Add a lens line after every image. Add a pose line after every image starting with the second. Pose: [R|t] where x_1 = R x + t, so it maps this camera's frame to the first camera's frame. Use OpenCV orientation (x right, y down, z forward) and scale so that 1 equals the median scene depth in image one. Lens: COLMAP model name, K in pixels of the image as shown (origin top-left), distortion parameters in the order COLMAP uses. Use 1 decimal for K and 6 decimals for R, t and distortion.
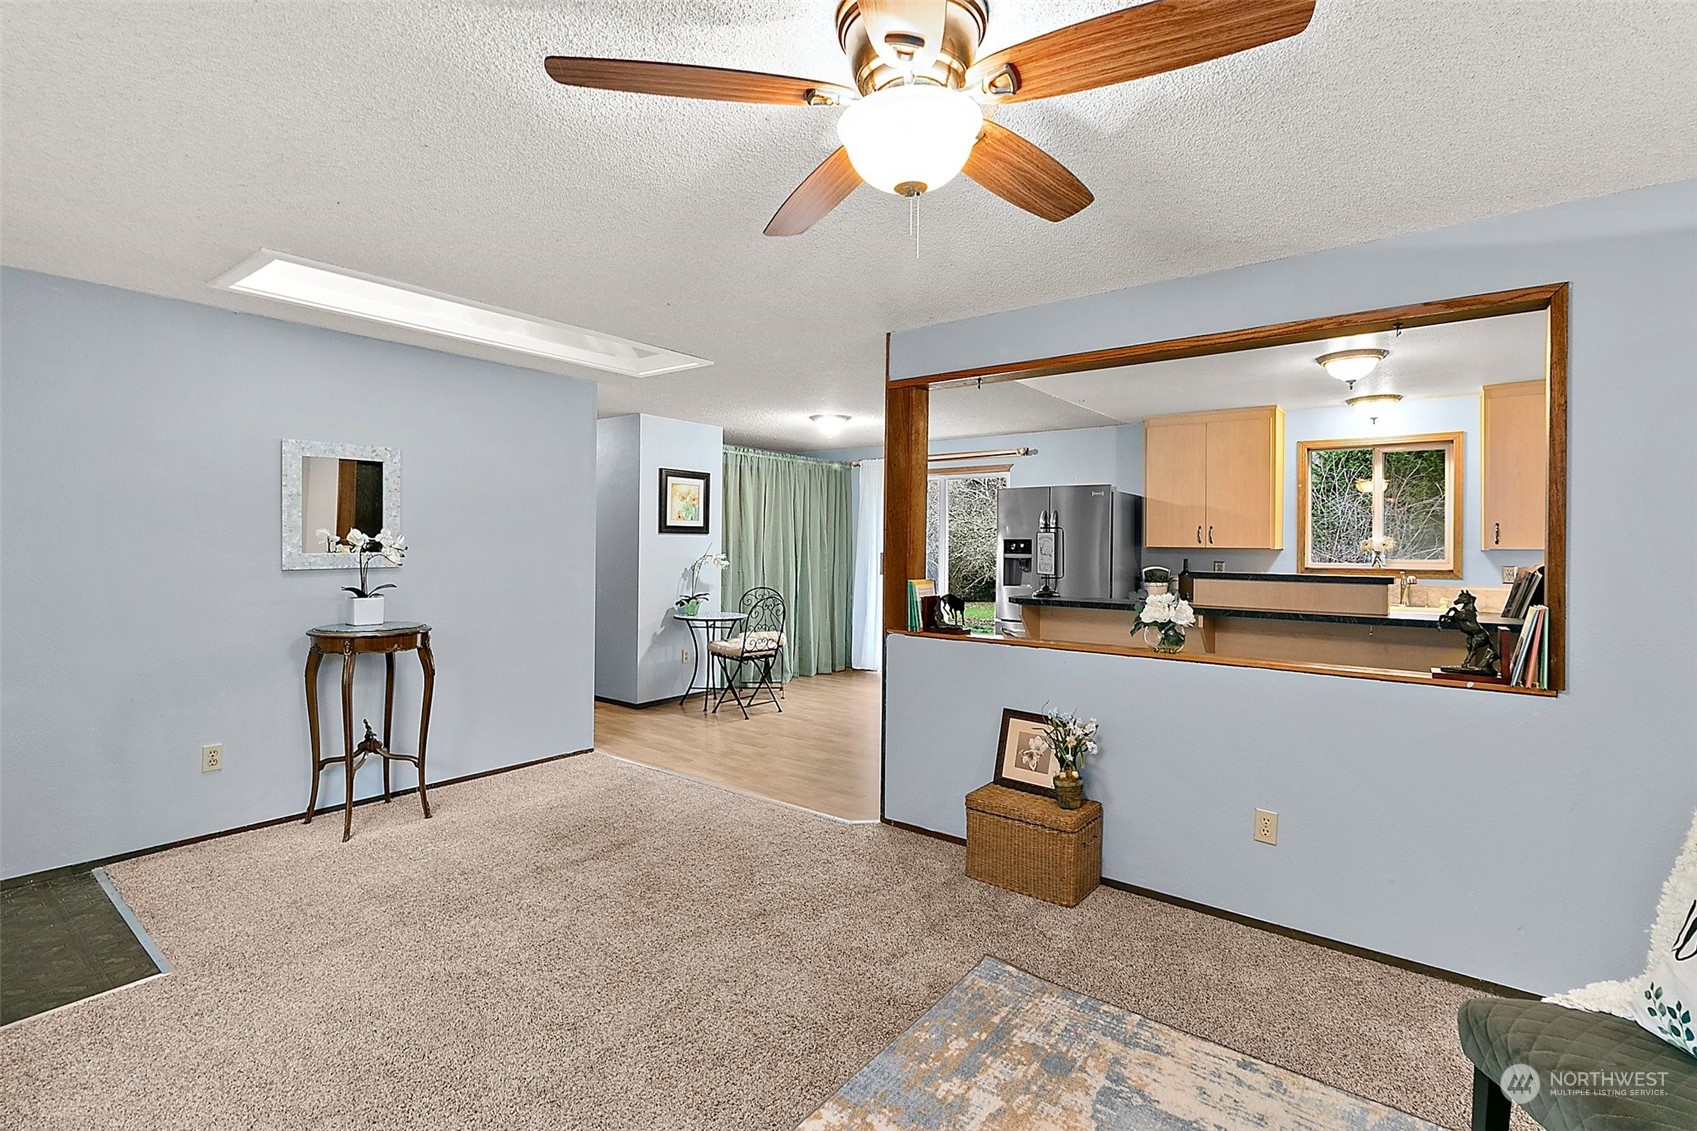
lens RADIAL K [[790.2, 0, 839.9], [0, 790.2, 552.7], [0, 0, 1]] dist [-0.000076, 0.000483]
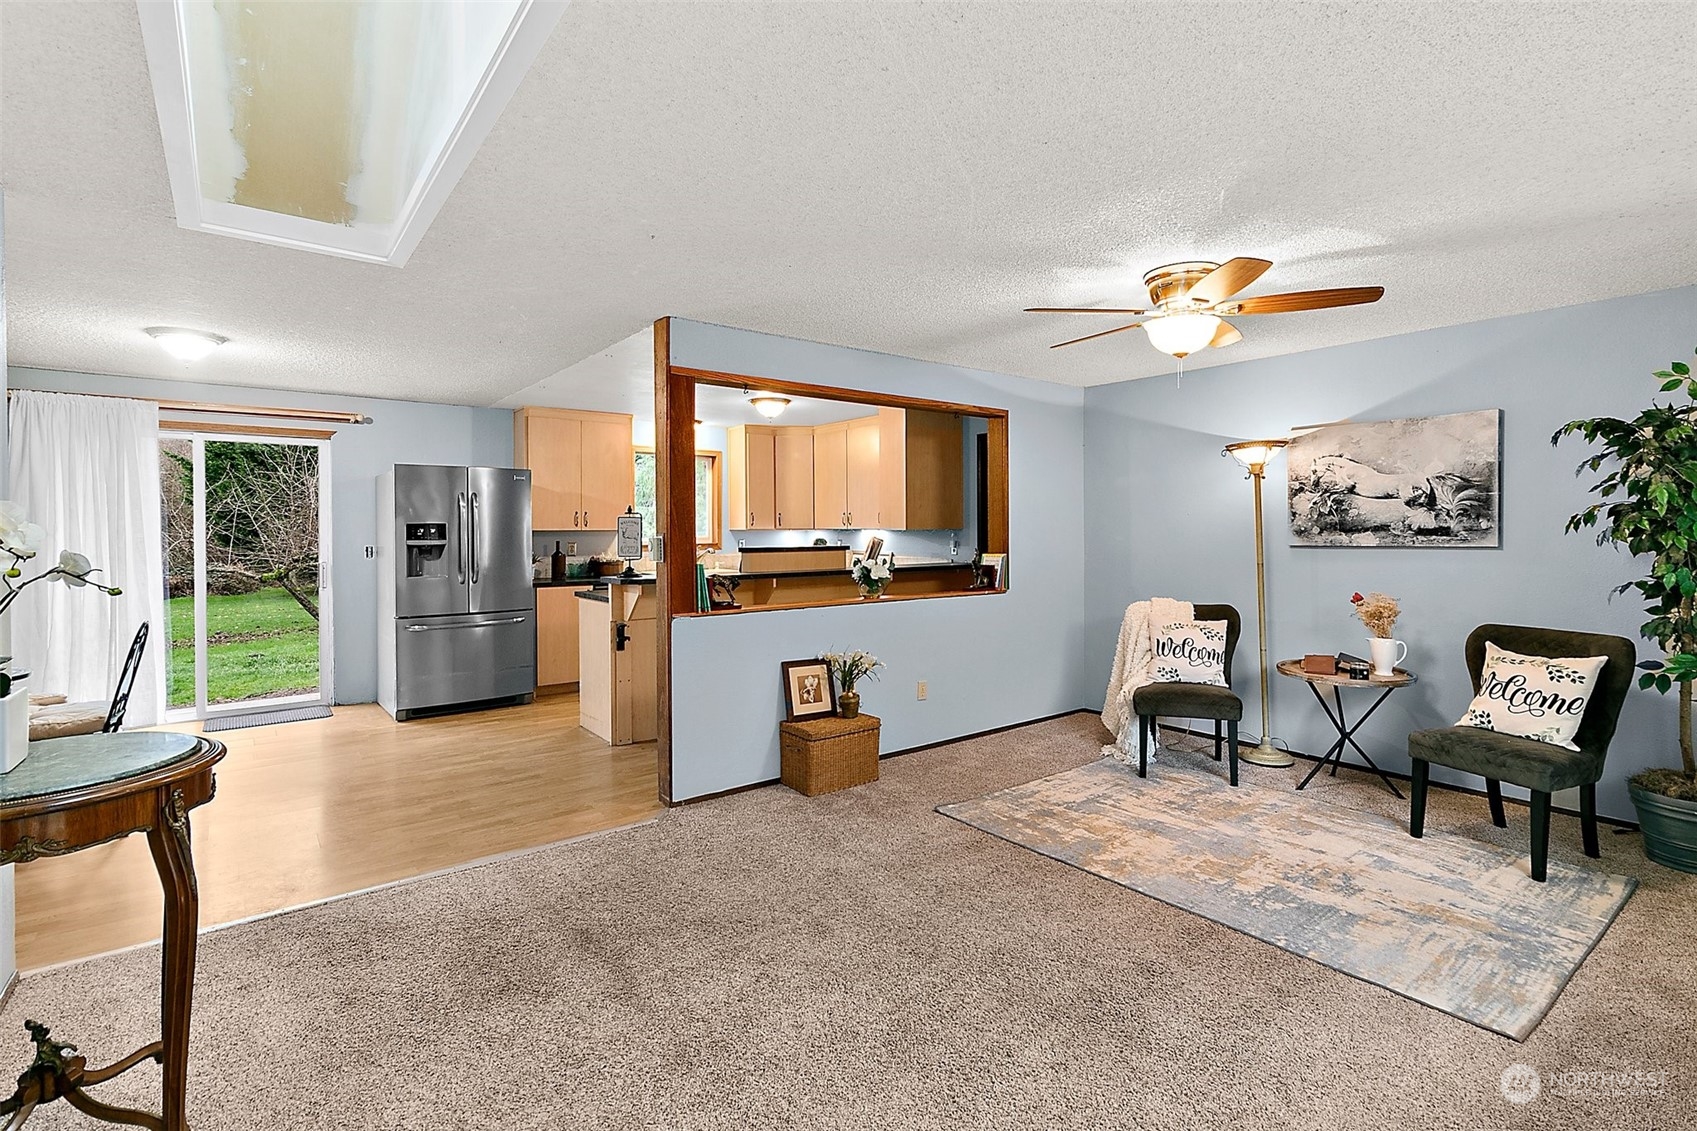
lens RADIAL K [[790.2, 0, 856.2], [0, 790.2, 537.8], [0, 0, 1]] dist [-0.000076, 0.000483]
pose [[0.239806, -0.020509, 0.970604, -0.797695], [0.016354, 0.999720, 0.017084, -0.012795], [-0.970683, 0.011776, 0.240074, 0.493908]]
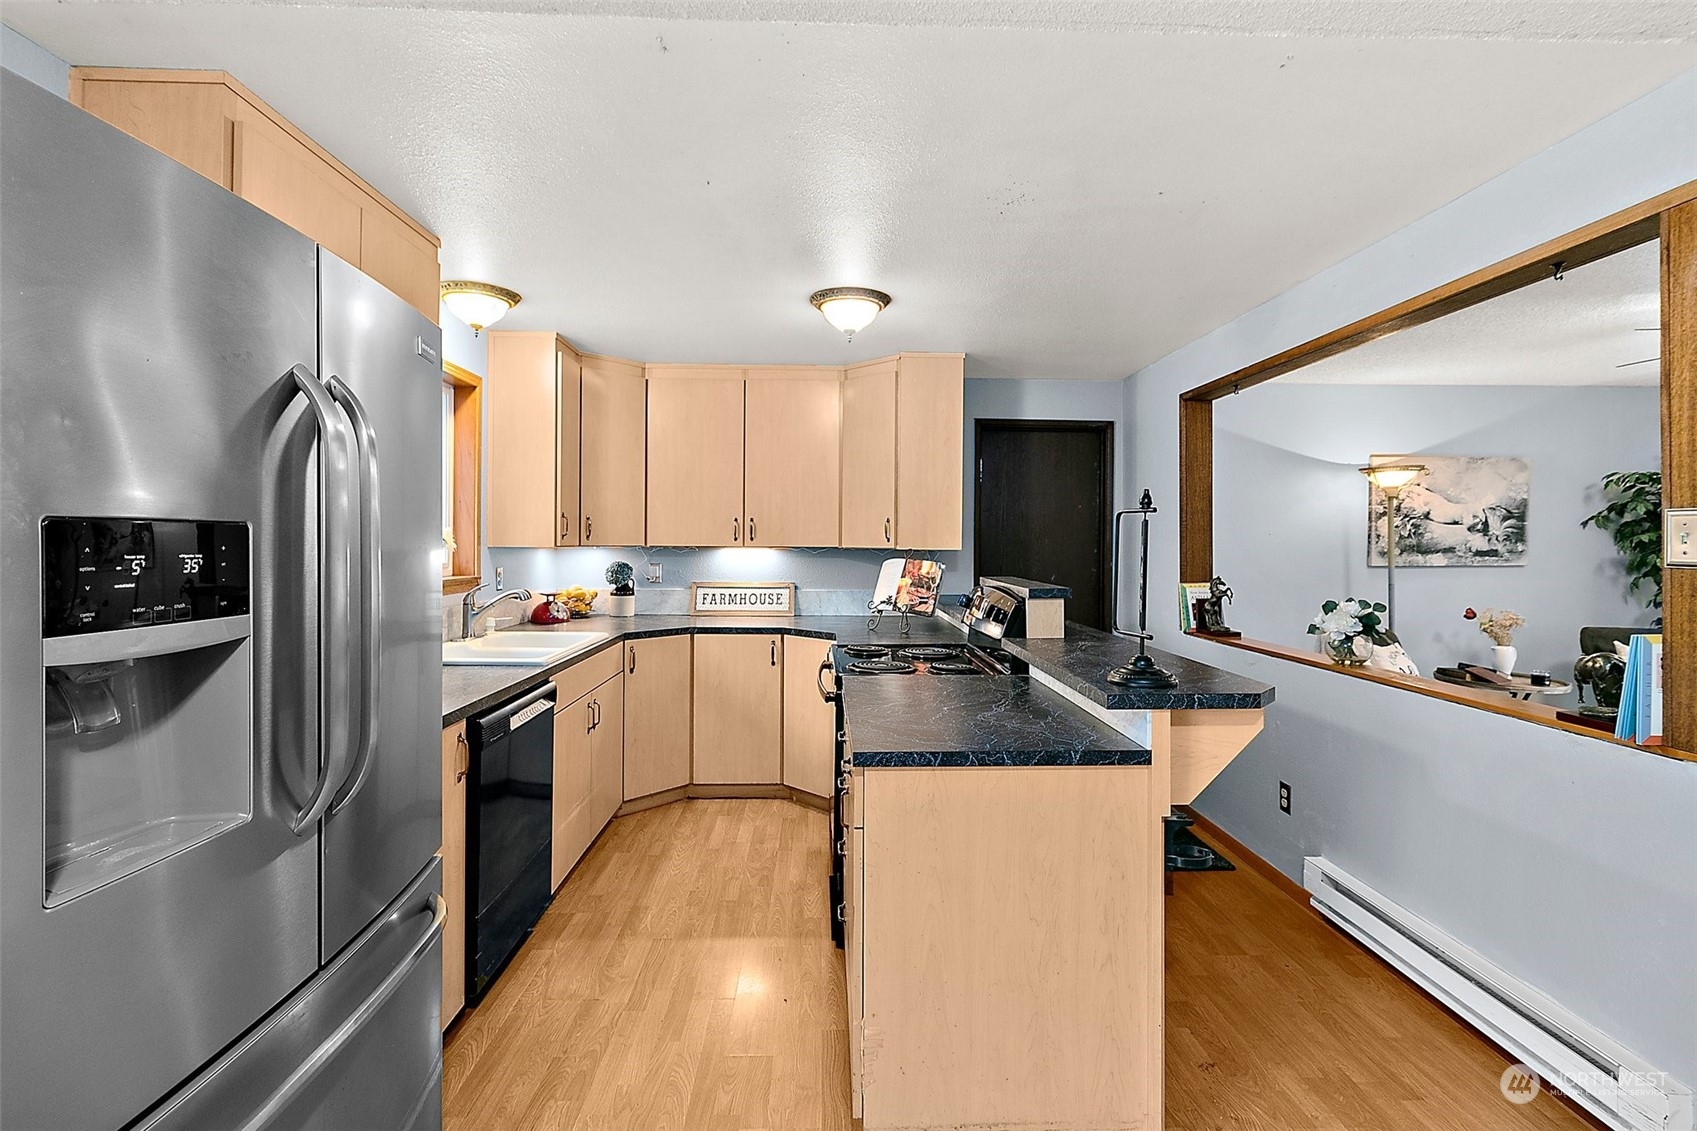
lens RADIAL K [[790.2, 0, 858.6], [0, 790.2, 551.6], [0, 0, 1]] dist [-0.000076, 0.000483]
pose [[-0.652600, -0.021354, 0.757402, 0.059591], [-0.002035, 0.999649, 0.026431, -0.024075], [-0.757700, 0.015708, -0.652414, 1.535078]]
